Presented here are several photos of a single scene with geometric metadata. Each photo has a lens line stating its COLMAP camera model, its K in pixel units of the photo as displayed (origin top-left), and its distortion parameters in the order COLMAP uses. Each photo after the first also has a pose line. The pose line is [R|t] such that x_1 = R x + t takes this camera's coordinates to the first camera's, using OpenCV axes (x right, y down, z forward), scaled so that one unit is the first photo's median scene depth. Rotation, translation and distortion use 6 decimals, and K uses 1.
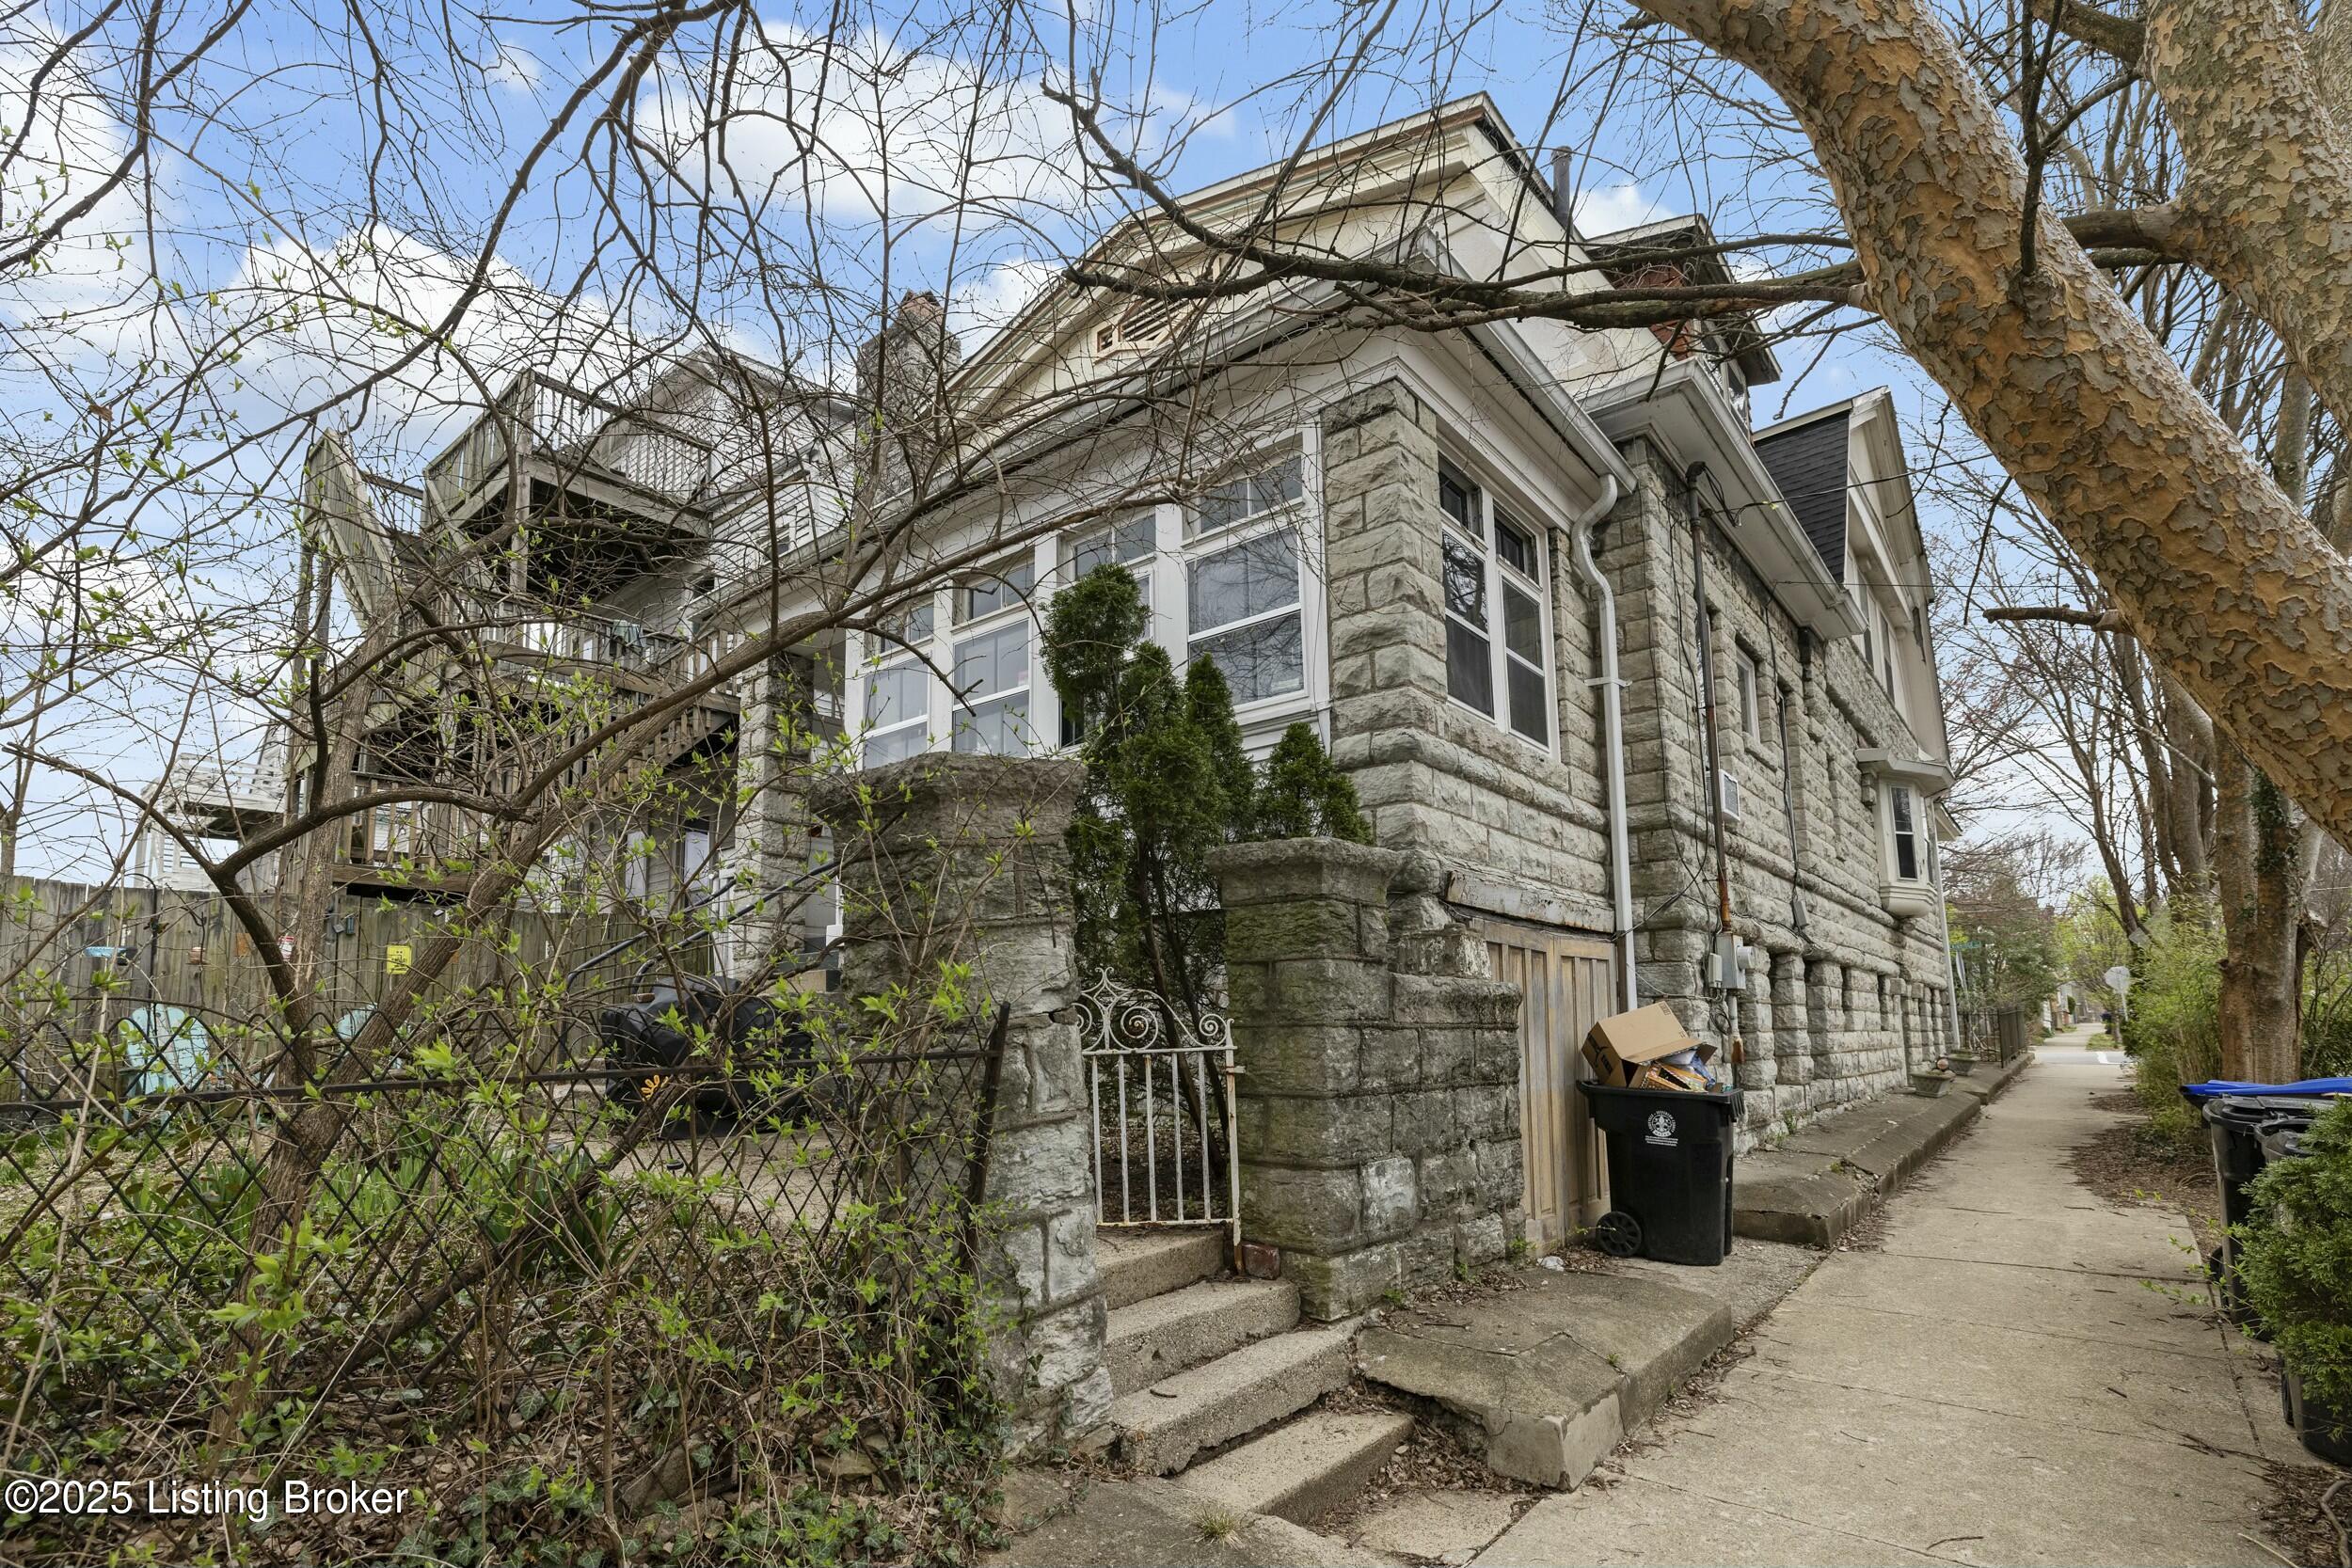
lens RADIAL K [[1112.2, 0, 1179.9], [0, 1112.2, 950.4], [0, 0, 1]] dist [0.001319, 0.000170]
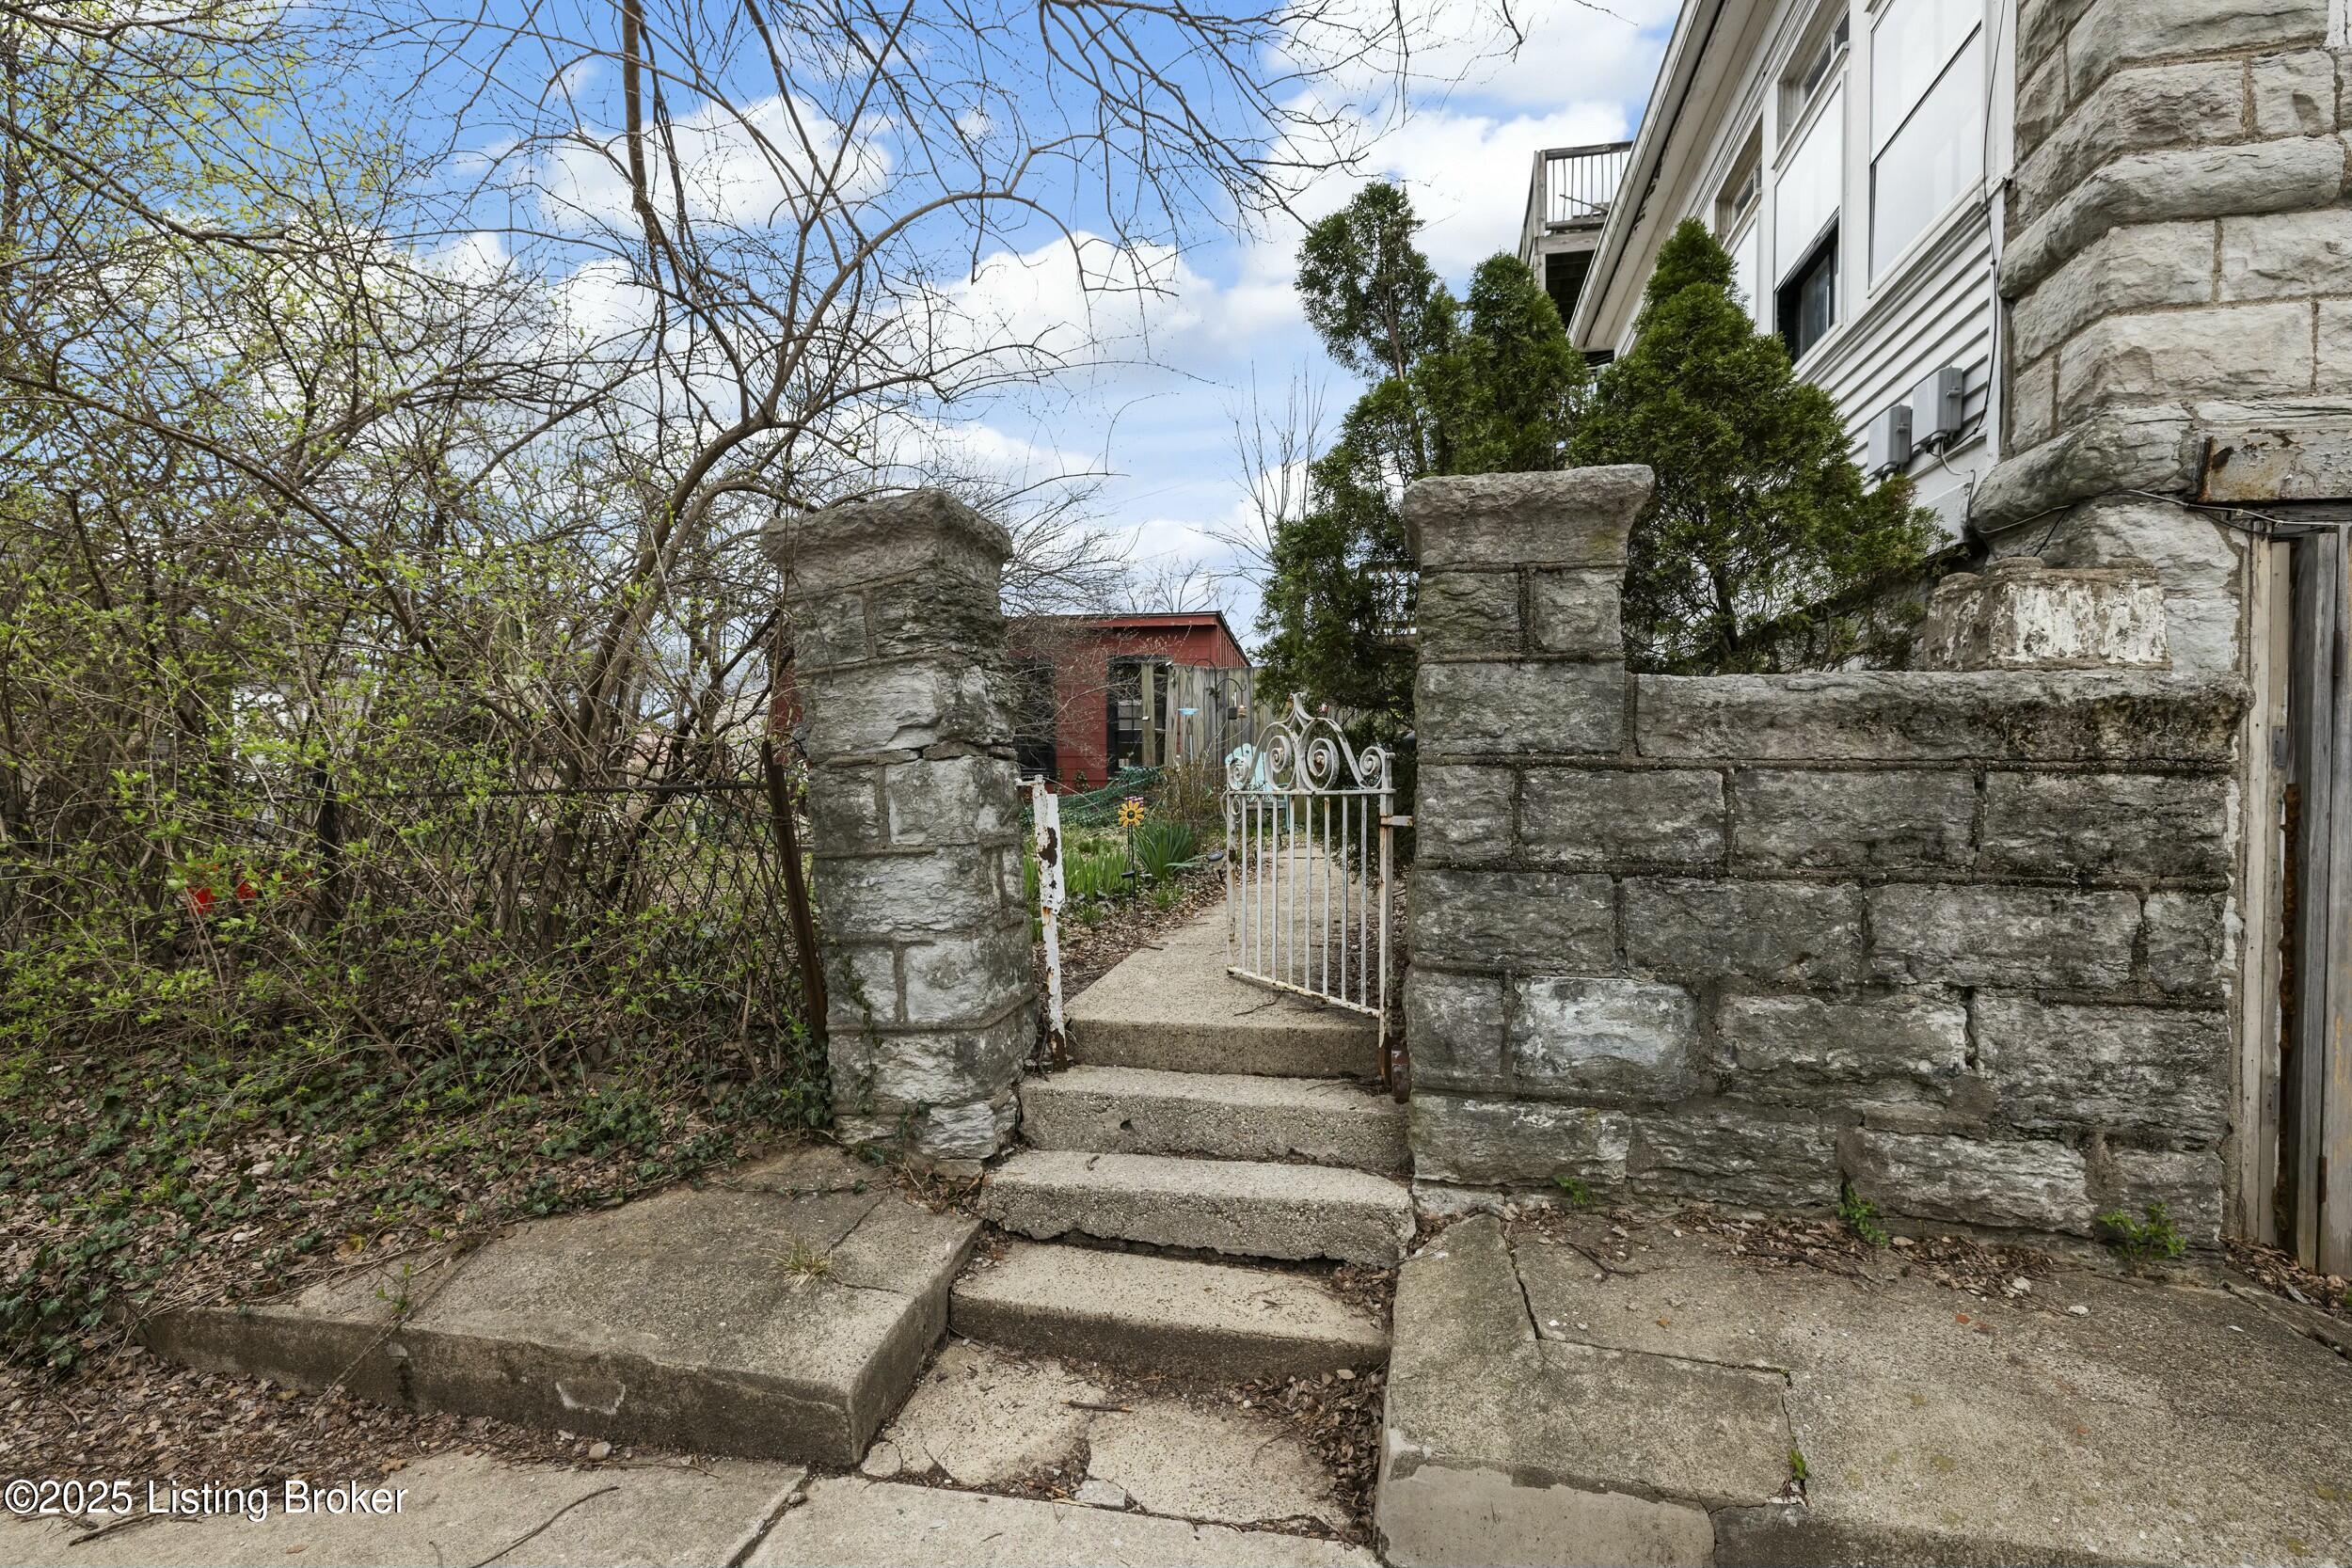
lens RADIAL K [[1051.0, 0, 1186.4], [0, 1051.0, 812.7], [0, 0, 1]] dist [-0.001256, -0.000161]
pose [[0.467688, 0.049755, -0.882492, 0.685902], [0.058995, 0.994431, 0.087331, 0.035720], [0.881923, -0.092906, 0.462148, 0.616625]]
